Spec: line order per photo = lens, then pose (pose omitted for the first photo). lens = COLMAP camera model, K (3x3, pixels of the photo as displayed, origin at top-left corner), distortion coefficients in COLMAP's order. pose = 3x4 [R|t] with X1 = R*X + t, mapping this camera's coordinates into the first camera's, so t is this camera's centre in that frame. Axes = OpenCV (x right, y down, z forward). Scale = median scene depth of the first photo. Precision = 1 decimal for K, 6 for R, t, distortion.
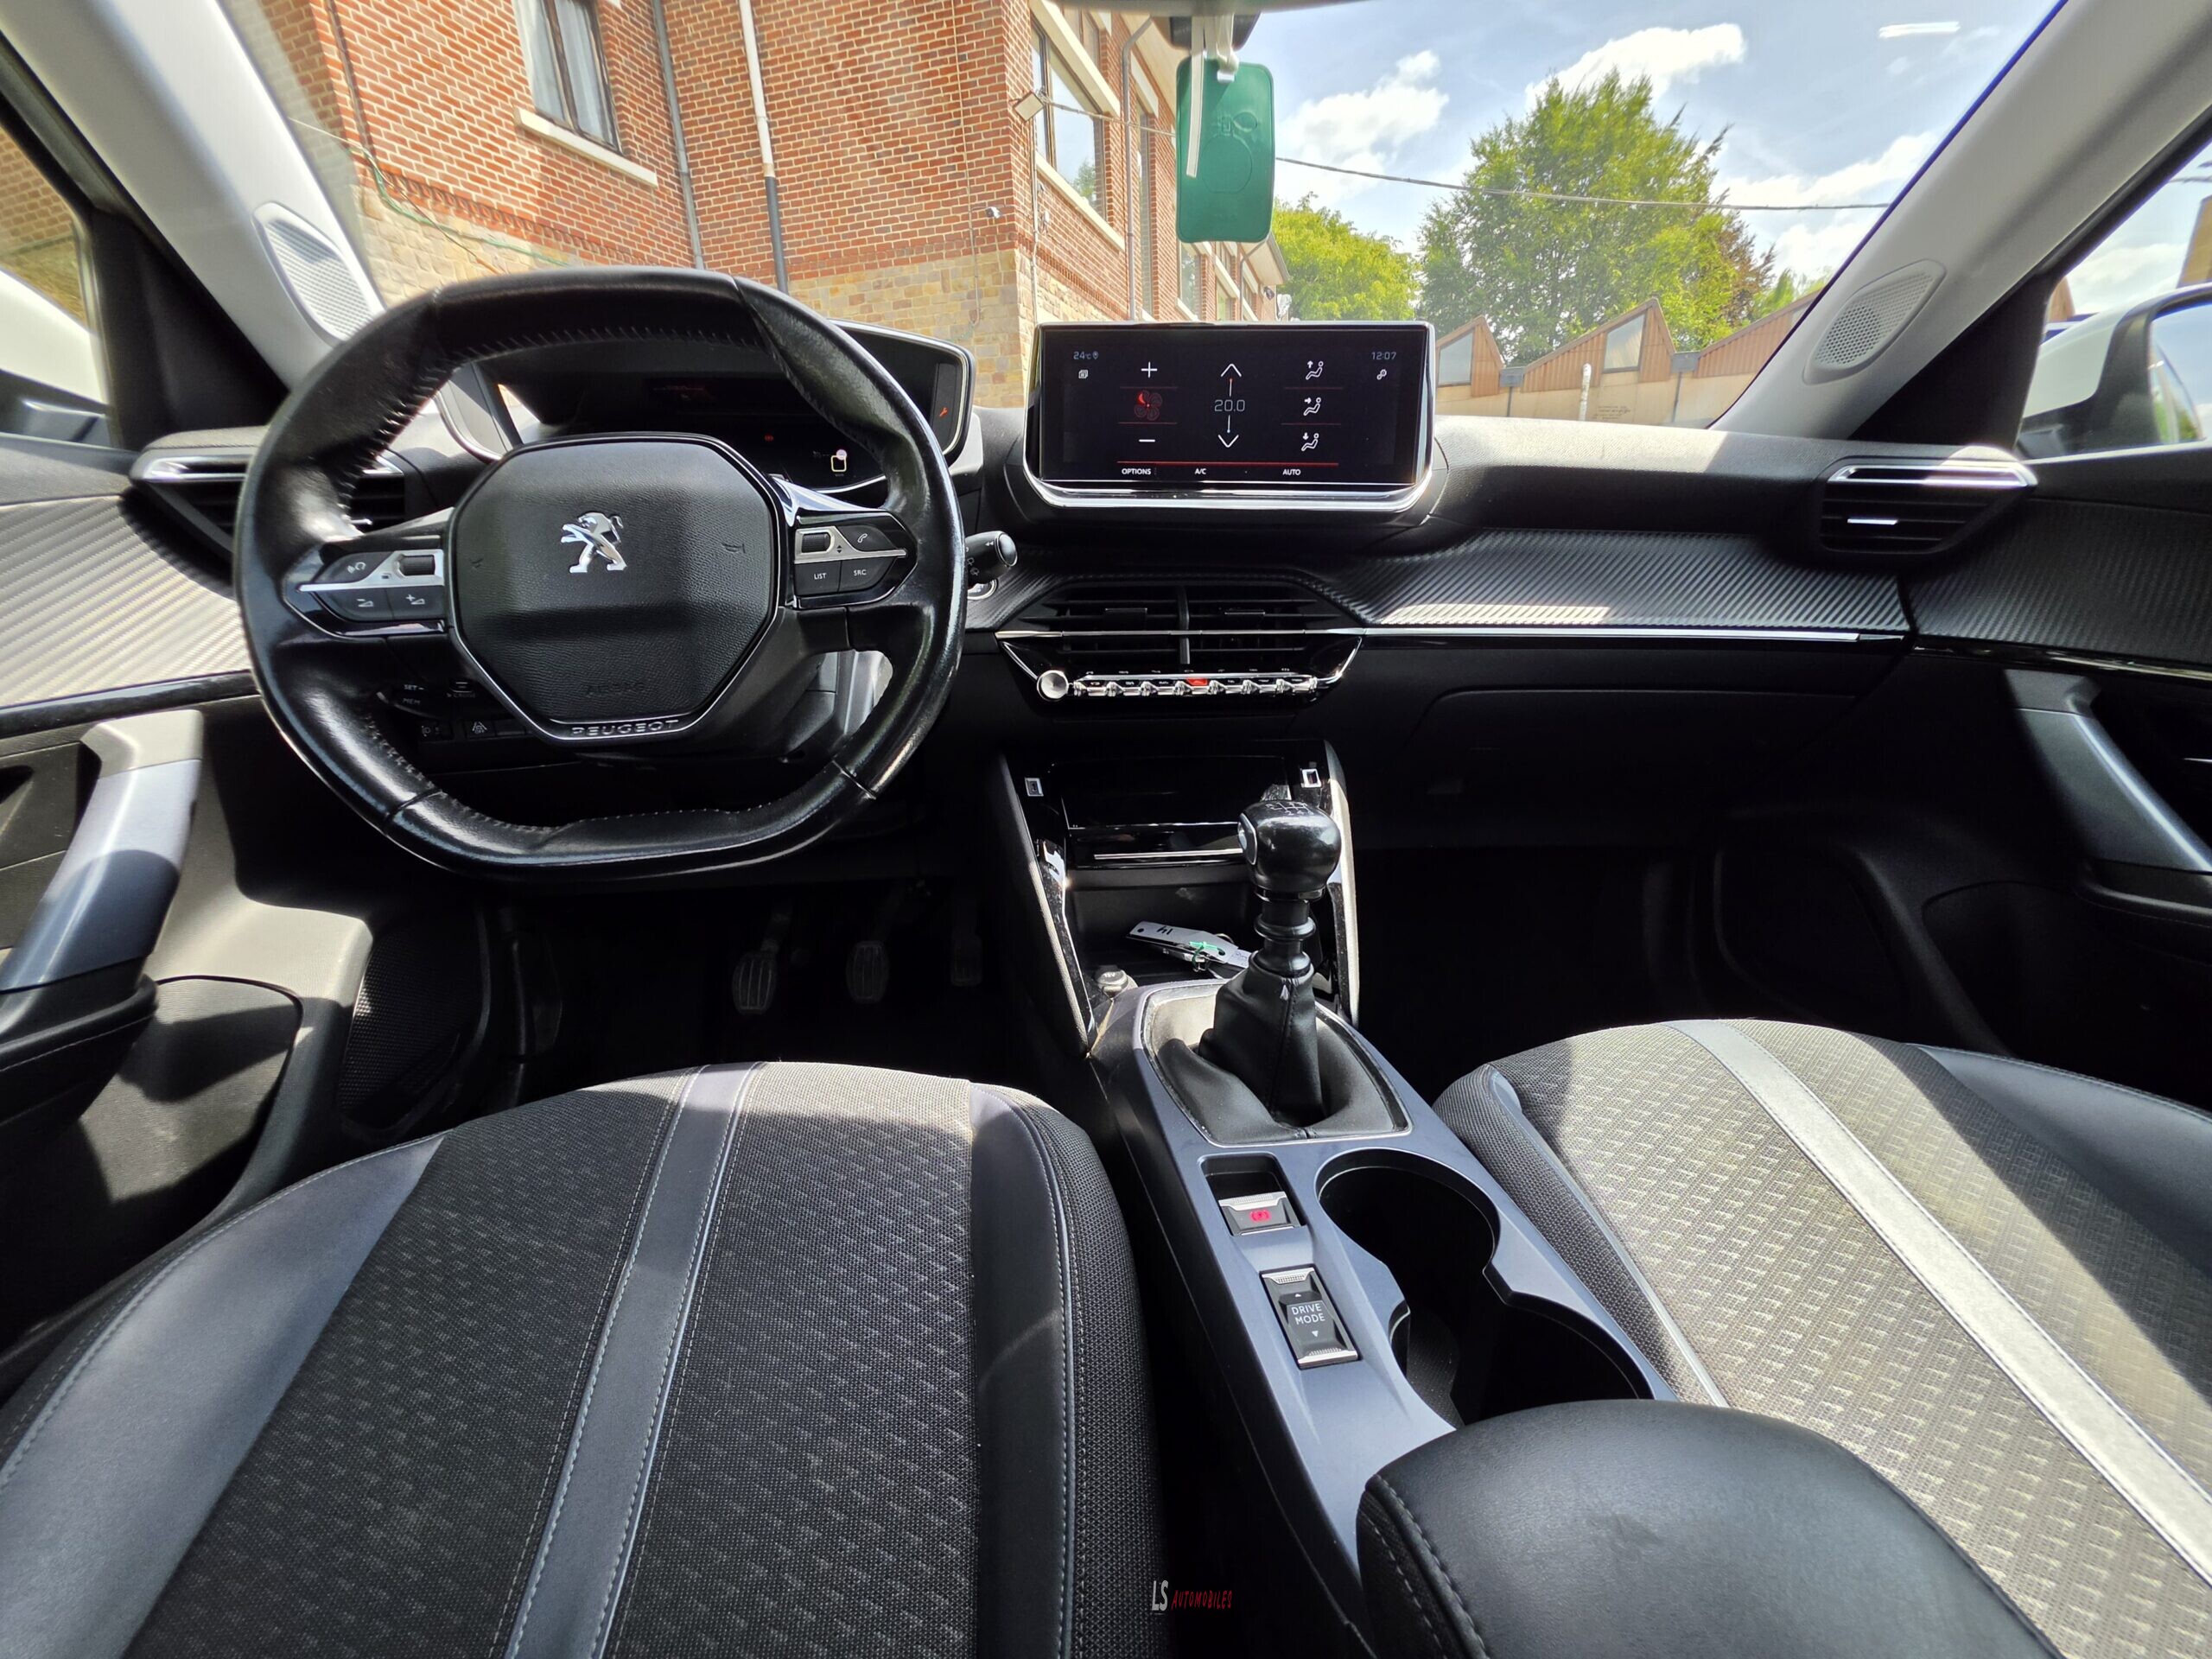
lens RADIAL K [[881.3, 0, 1088.6], [0, 881.3, 831.9], [0, 0, 1]] dist [0.001872, -0.000062]
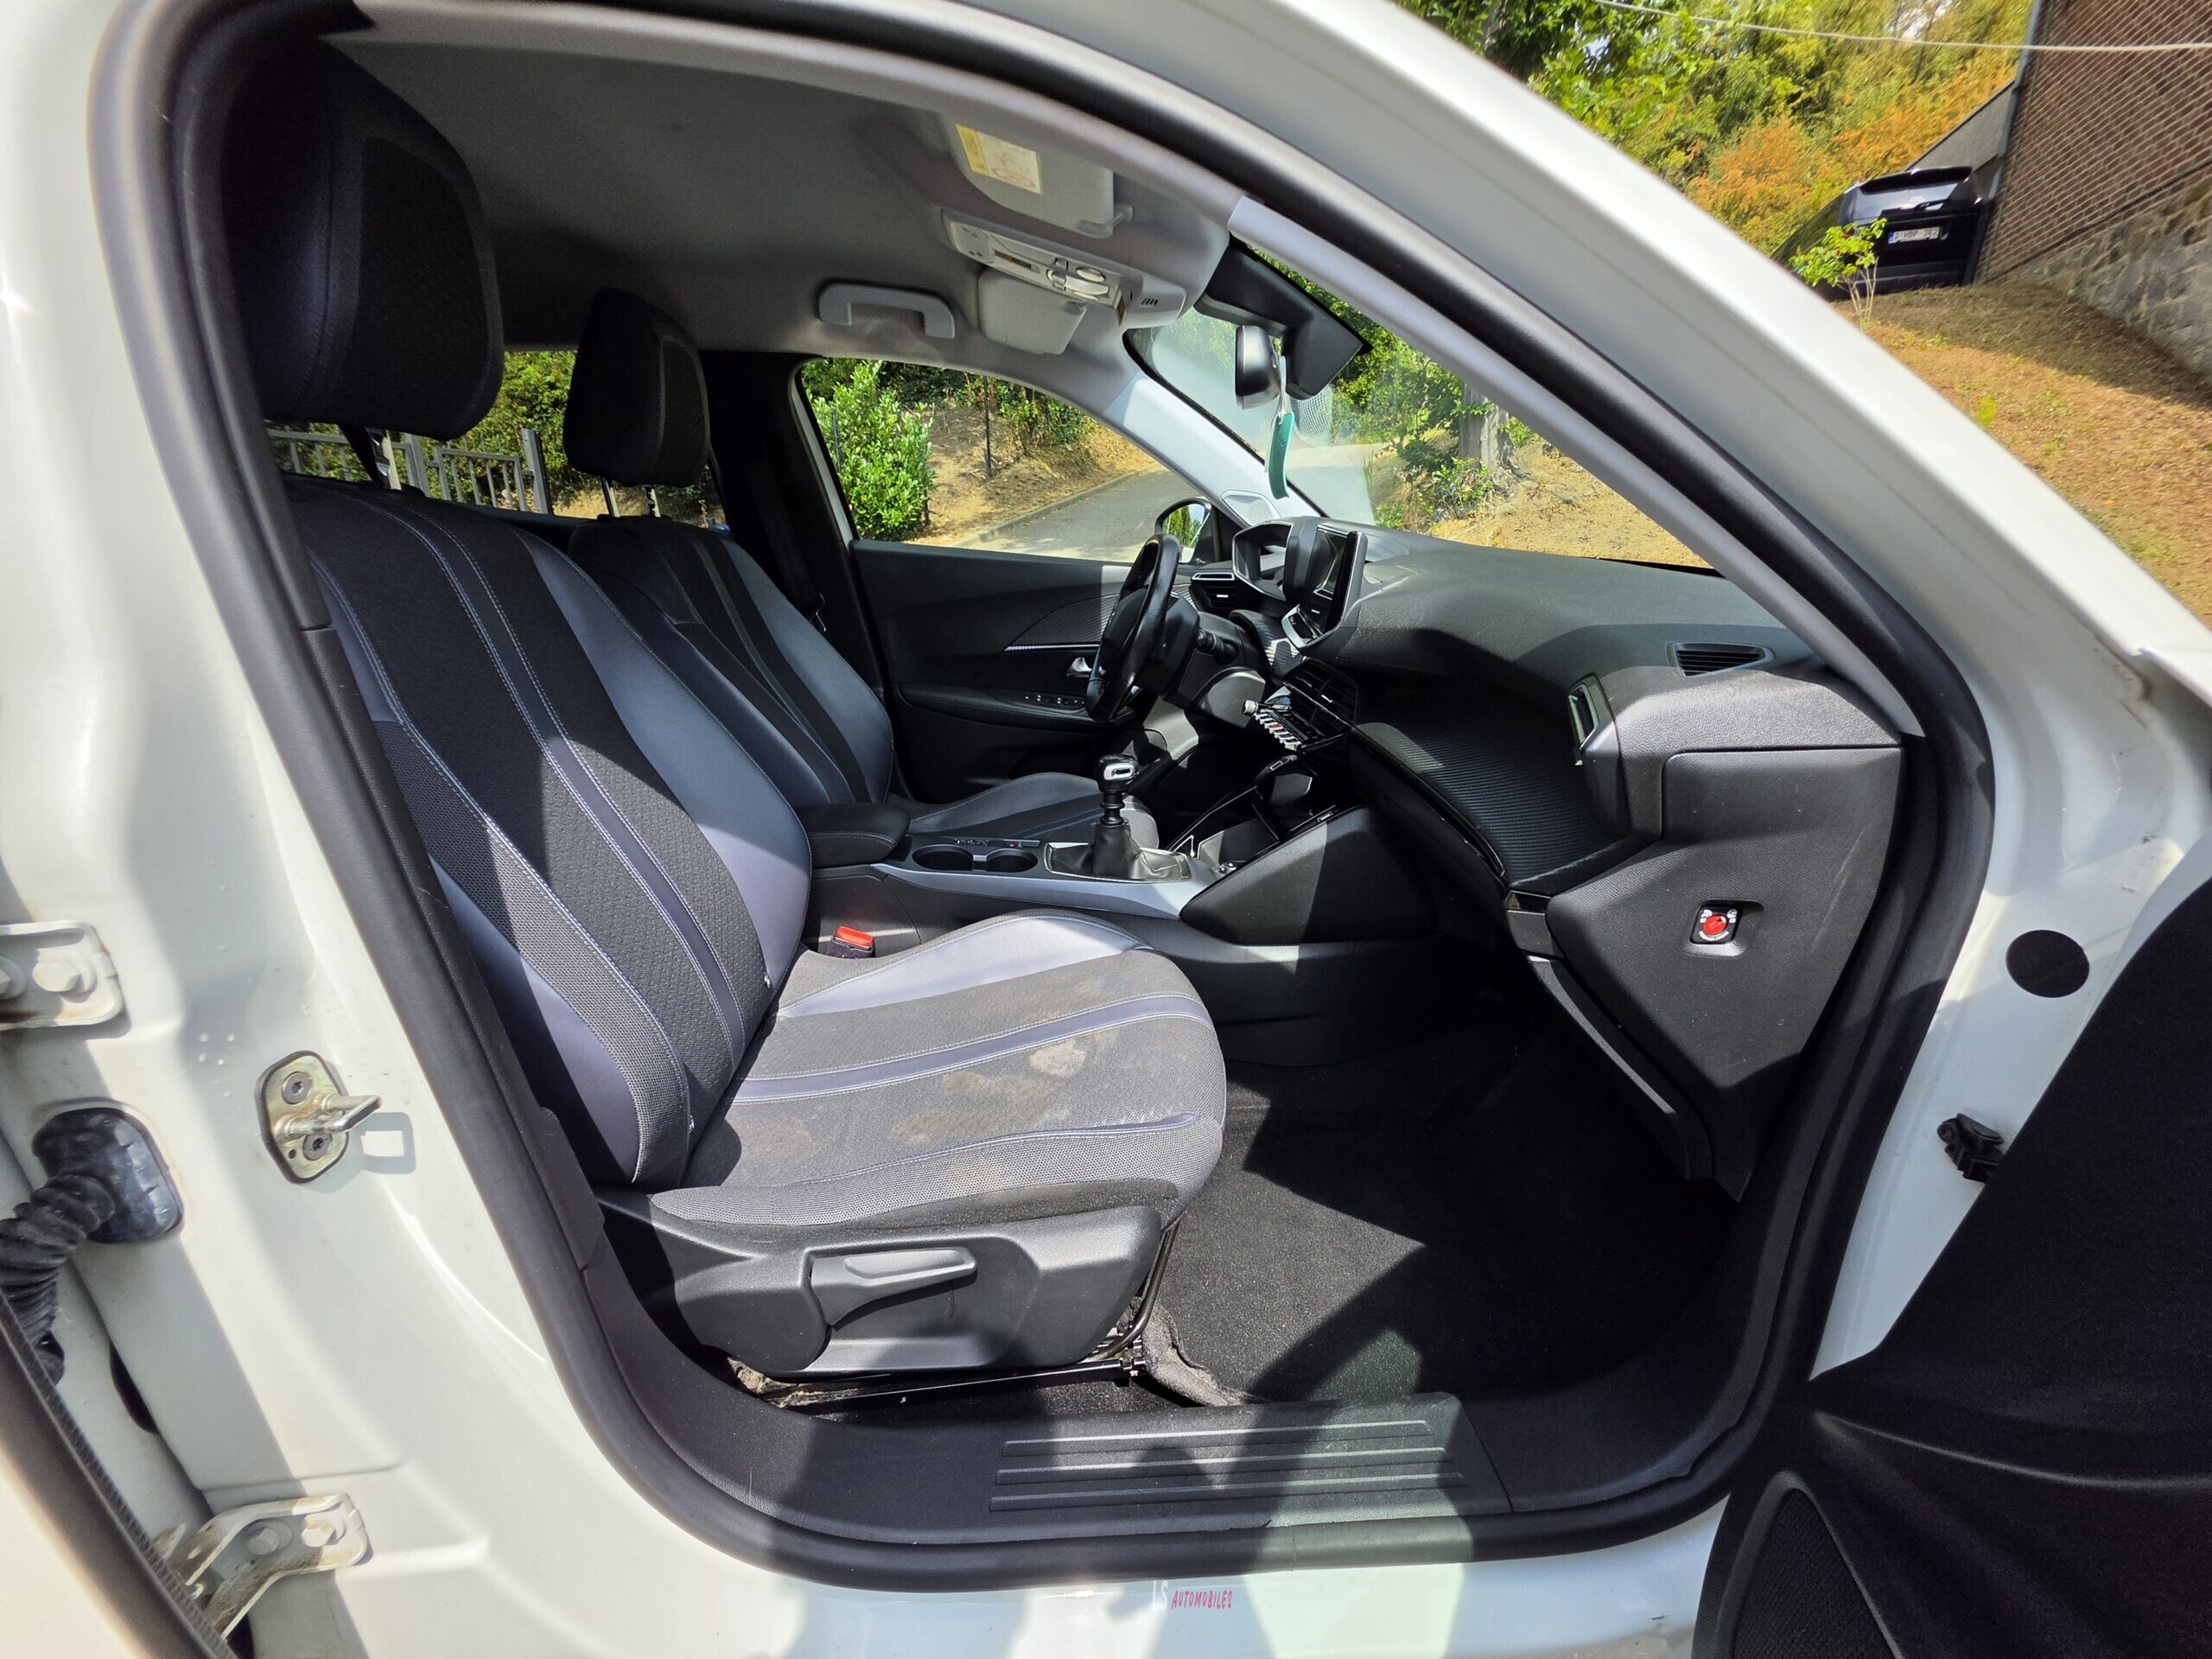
lens RADIAL K [[887.4, 0, 1104.5], [0, 887.4, 834.4], [0, 0, 1]] dist [0.001036, -0.000658]
pose [[-0.035242, 0.344735, -0.938038, 0.132401], [-0.317255, 0.886211, 0.337608, -0.032480], [0.947685, 0.309495, 0.078137, 0.042397]]
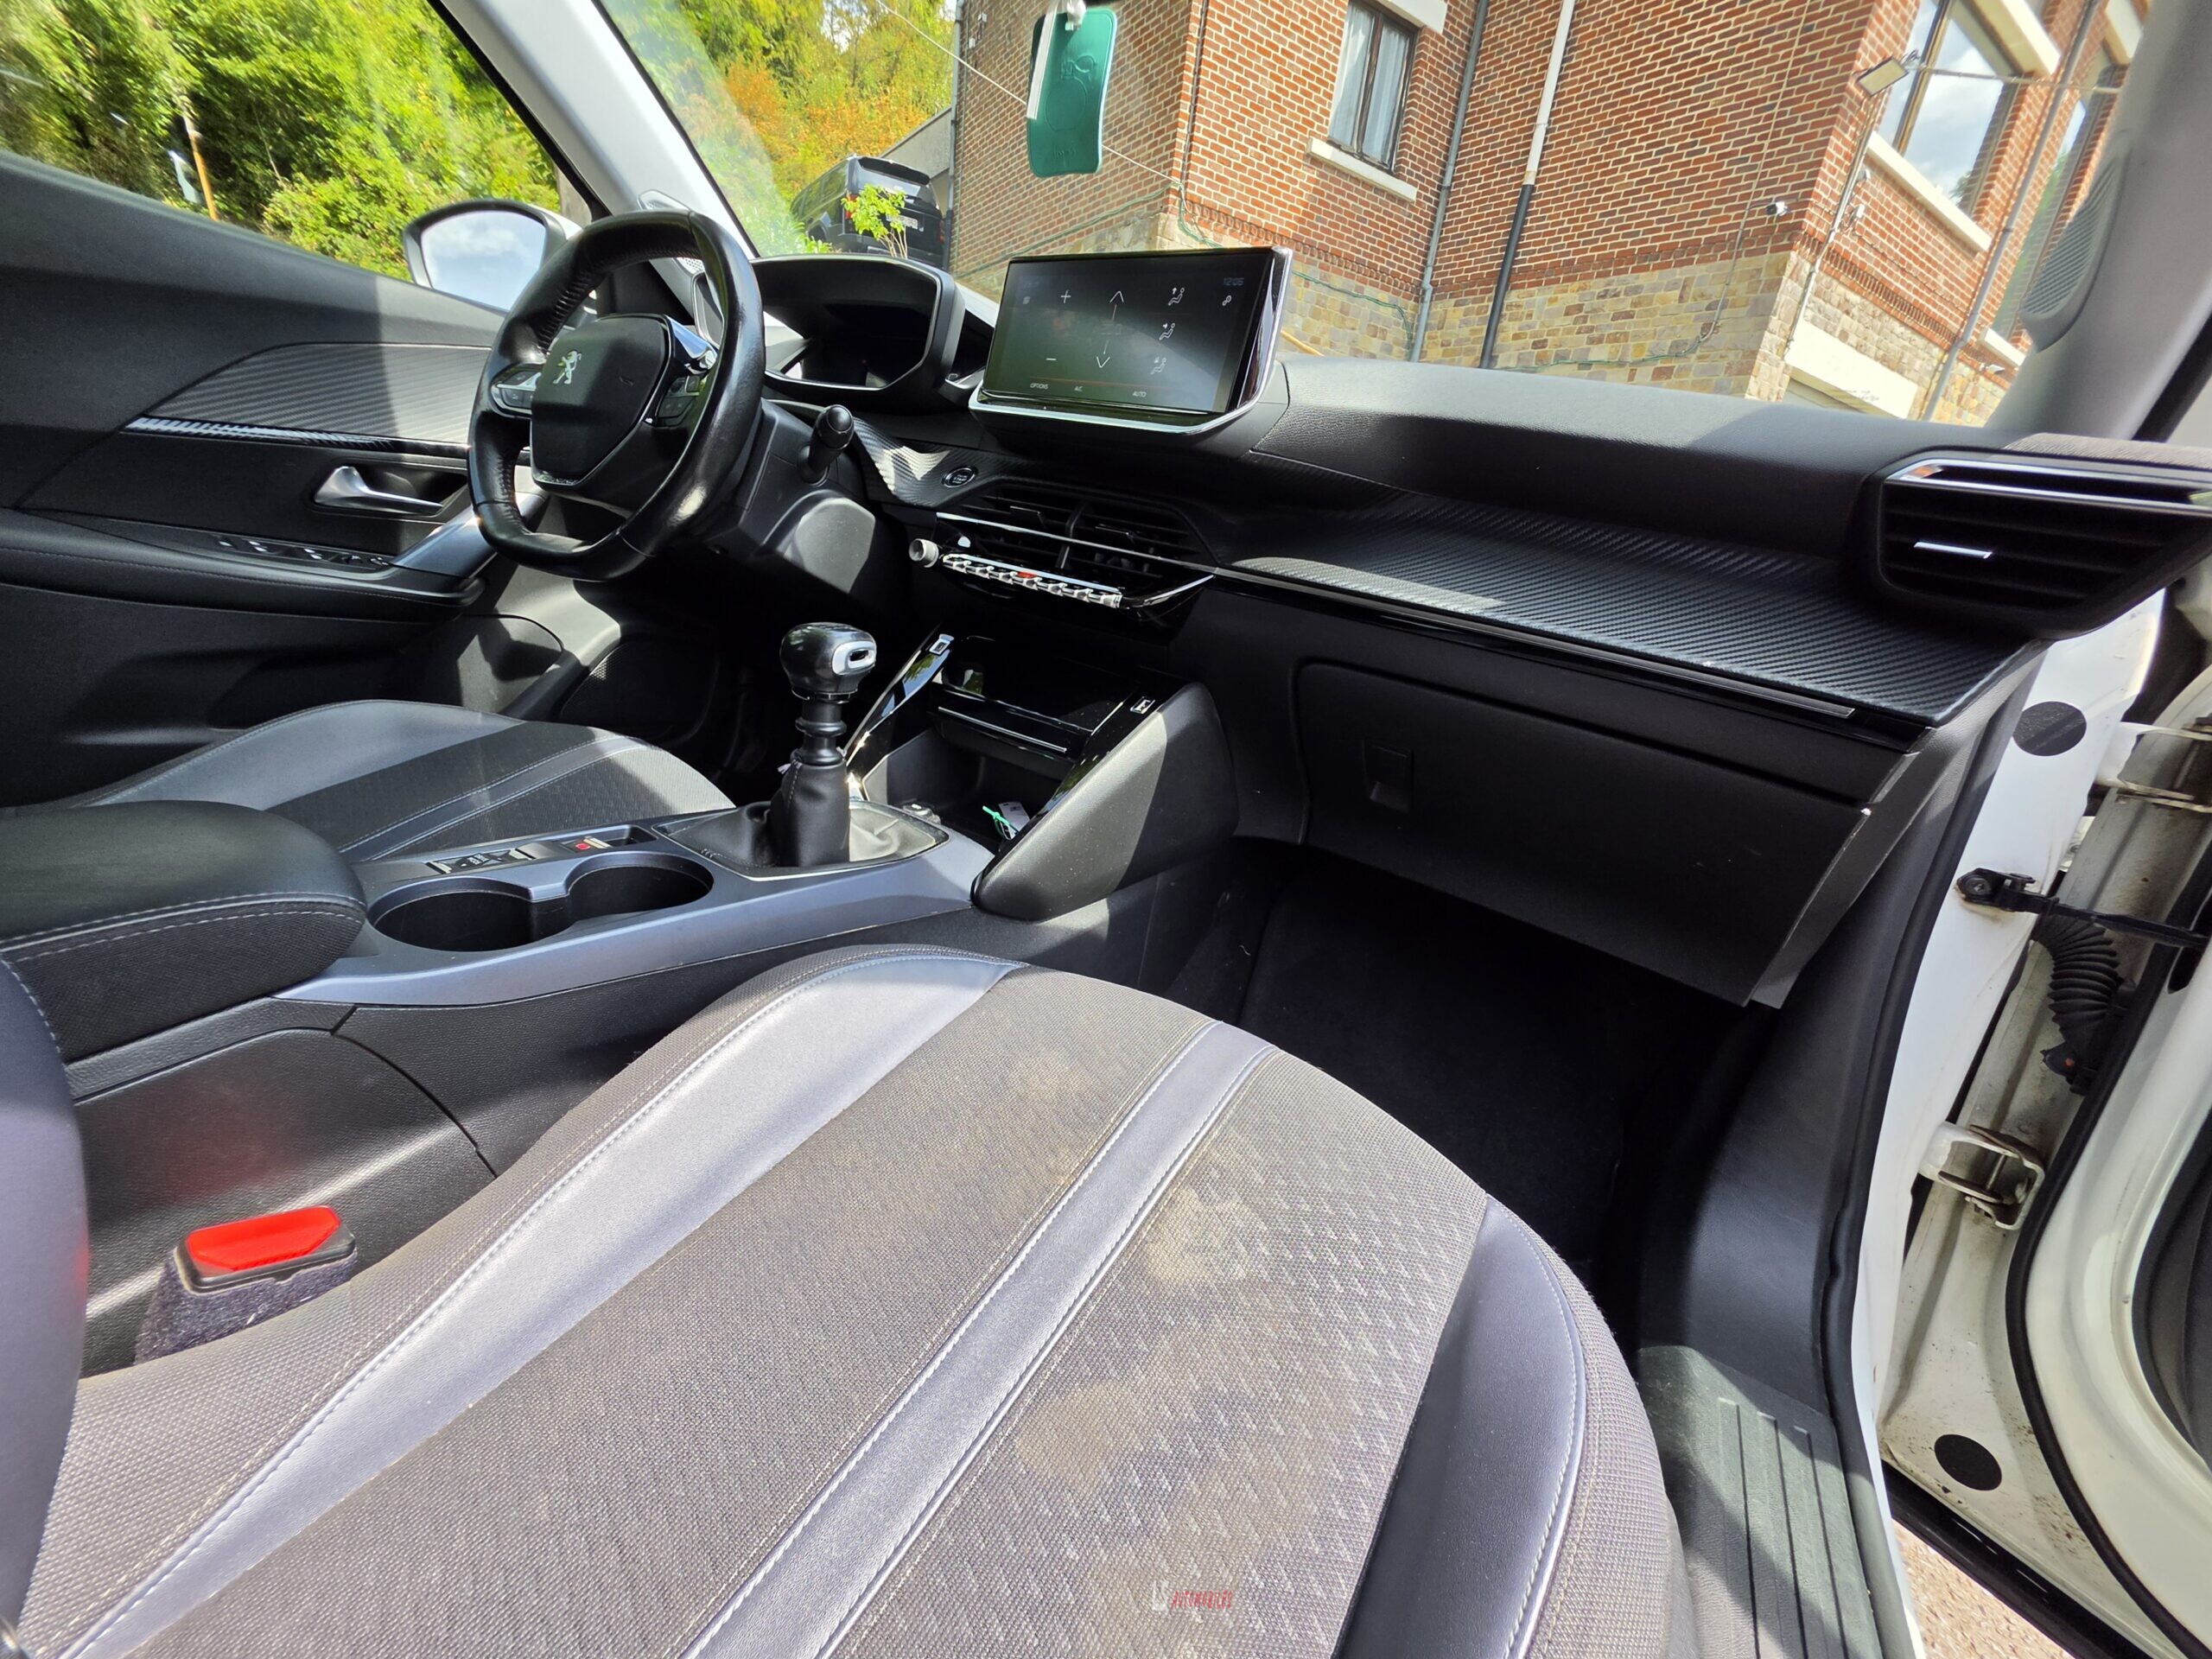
lens RADIAL K [[887.4, 0, 1104.5], [0, 887.4, 834.4], [0, 0, 1]] dist [0.001036, -0.000658]
pose [[0.765200, 0.335693, -0.549345, 0.067202], [-0.342637, 0.934759, 0.093943, -0.000122], [0.545041, 0.116341, 0.830298, 0.011070]]
